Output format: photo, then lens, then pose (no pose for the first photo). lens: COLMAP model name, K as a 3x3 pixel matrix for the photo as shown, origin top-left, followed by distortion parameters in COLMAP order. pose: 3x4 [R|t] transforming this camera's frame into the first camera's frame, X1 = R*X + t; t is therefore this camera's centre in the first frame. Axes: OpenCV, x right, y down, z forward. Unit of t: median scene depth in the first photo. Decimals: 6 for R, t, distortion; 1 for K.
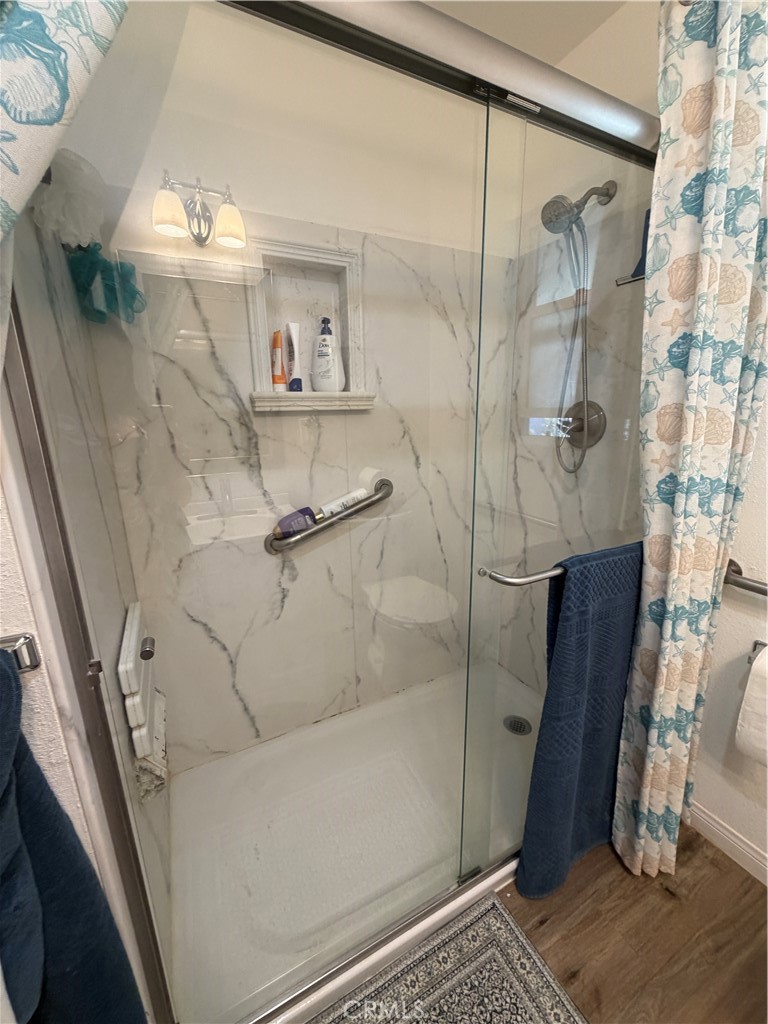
lens RADIAL K [[407.8, 0, 384.2], [0, 407.8, 509.1], [0, 0, 1]] dist [0.001053, -0.000760]
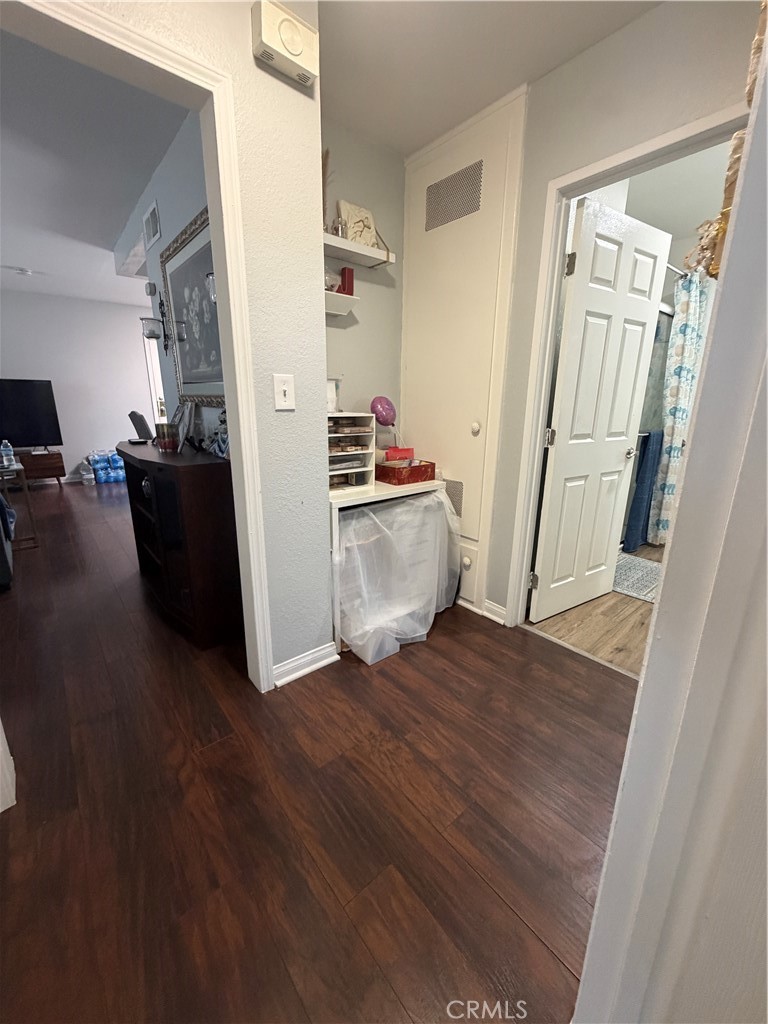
lens RADIAL K [[407.8, 0, 374.5], [0, 407.8, 508.5], [0, 0, 1]] dist [0.001053, -0.000760]
pose [[0.976159, -0.025200, 0.215590, -2.352269], [0.023687, 0.999673, 0.009598, 0.633649], [-0.215762, -0.004262, 0.976437, -1.688041]]
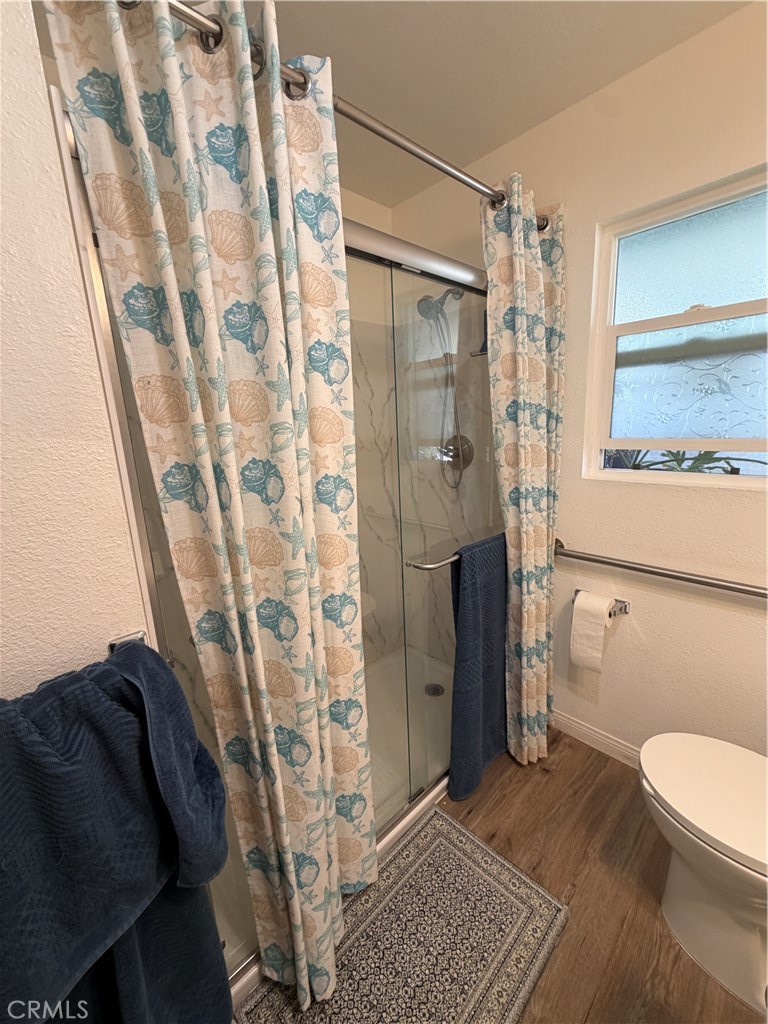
lens RADIAL K [[407.8, 0, 387.2], [0, 407.8, 507.8], [0, 0, 1]] dist [0.001053, -0.000760]
pose [[0.957222, -0.080882, 0.277822, -0.196289], [0.093308, 0.995130, -0.031775, -0.002884], [-0.273899, 0.056338, 0.960107, -0.339412]]
